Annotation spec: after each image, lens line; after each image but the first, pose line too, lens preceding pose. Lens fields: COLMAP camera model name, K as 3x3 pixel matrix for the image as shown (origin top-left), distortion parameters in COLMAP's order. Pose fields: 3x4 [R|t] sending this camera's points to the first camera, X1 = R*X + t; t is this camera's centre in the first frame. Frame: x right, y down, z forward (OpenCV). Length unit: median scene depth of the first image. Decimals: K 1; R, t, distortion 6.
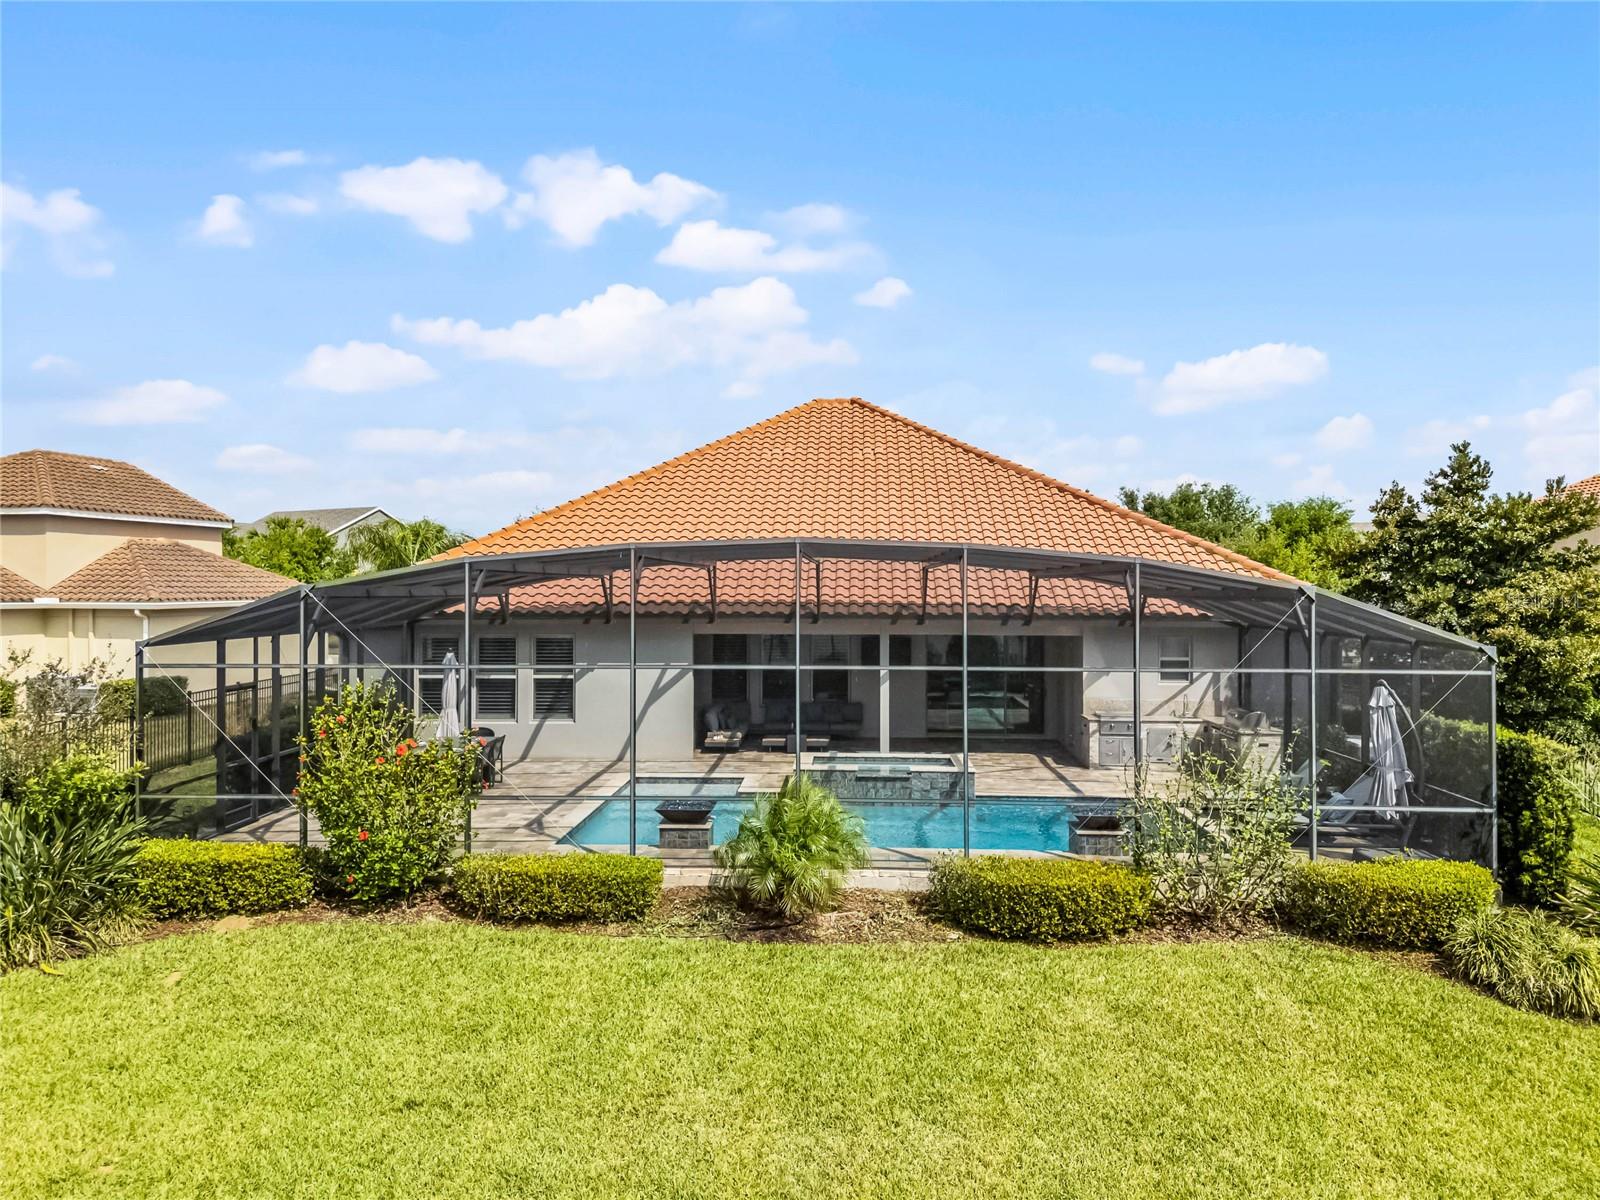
lens RADIAL K [[1169.7, 0, 800.0], [0, 1169.7, 600.0], [0, 0, 1]] dist [0.077550, -0.075525]
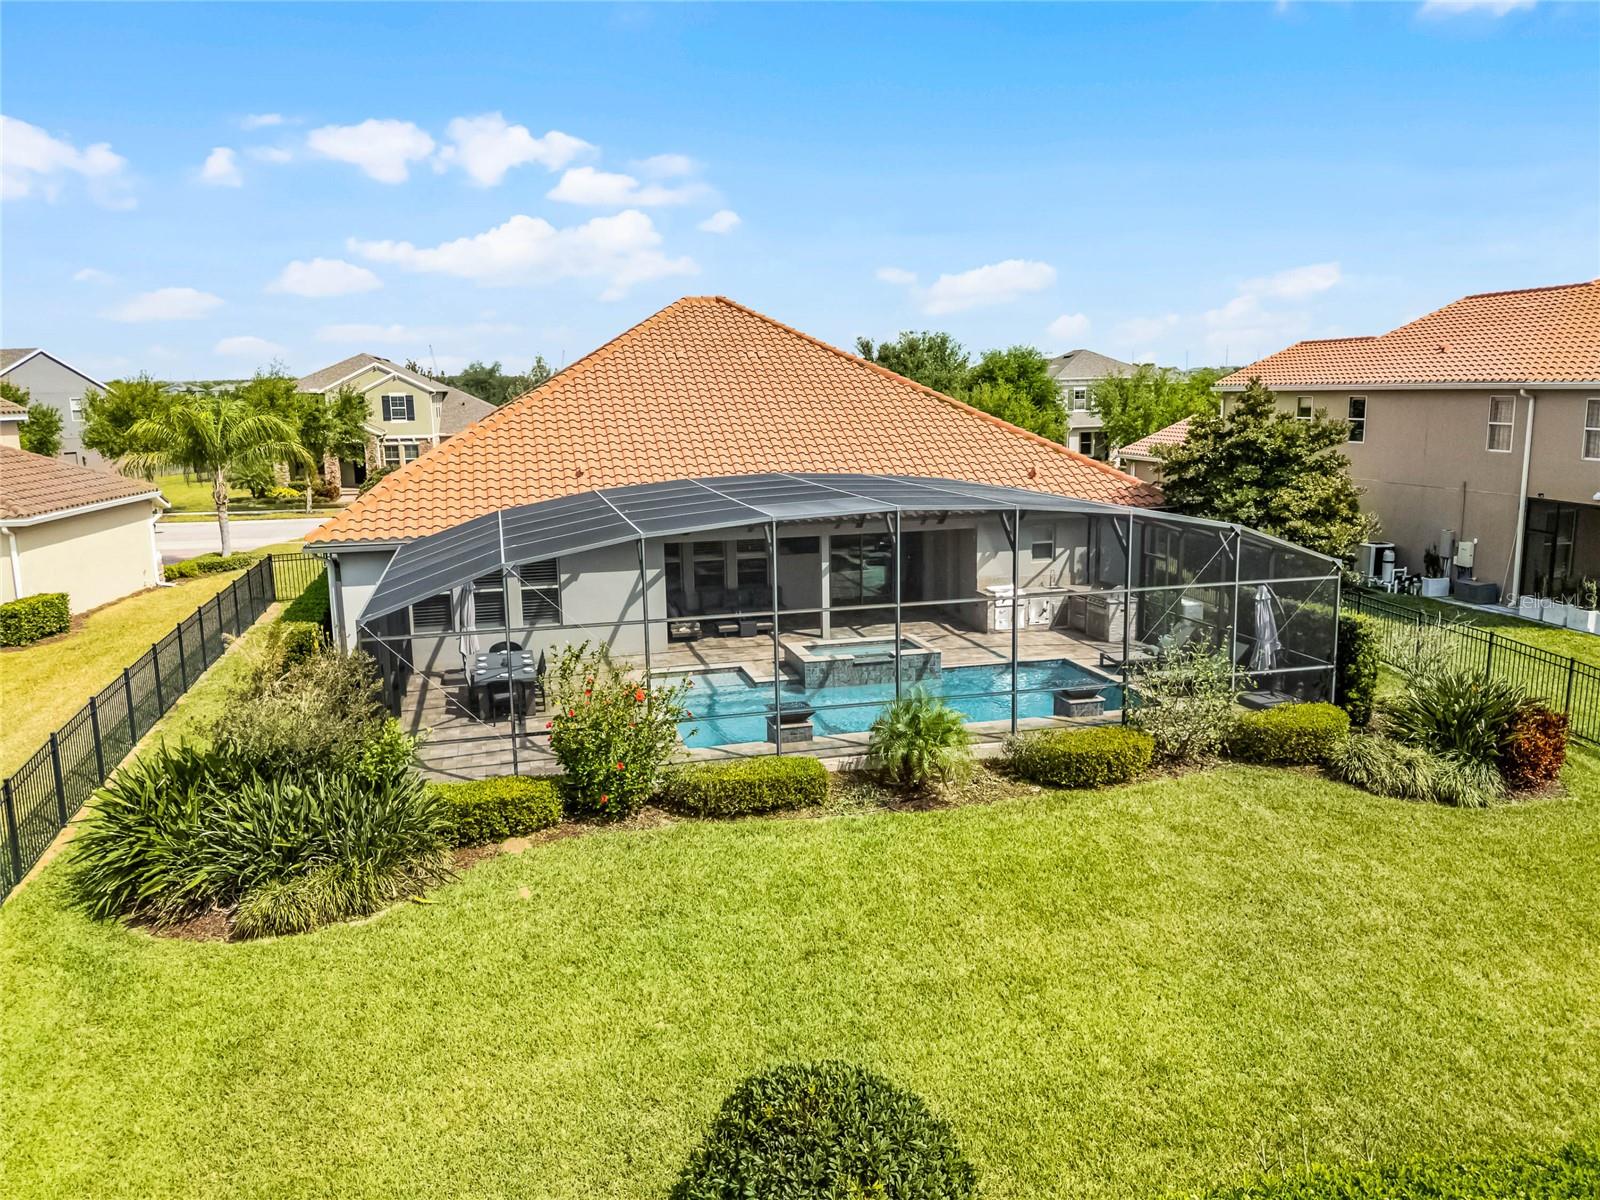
lens RADIAL K [[1169.7, 0, 800.0], [0, 1169.7, 600.0], [0, 0, 1]] dist [0.077550, -0.075525]
pose [[0.954874, -0.069512, 0.288764, -0.500865], [0.021537, 0.985873, 0.166106, -0.172838], [-0.296231, -0.152391, 0.942881, -0.212364]]
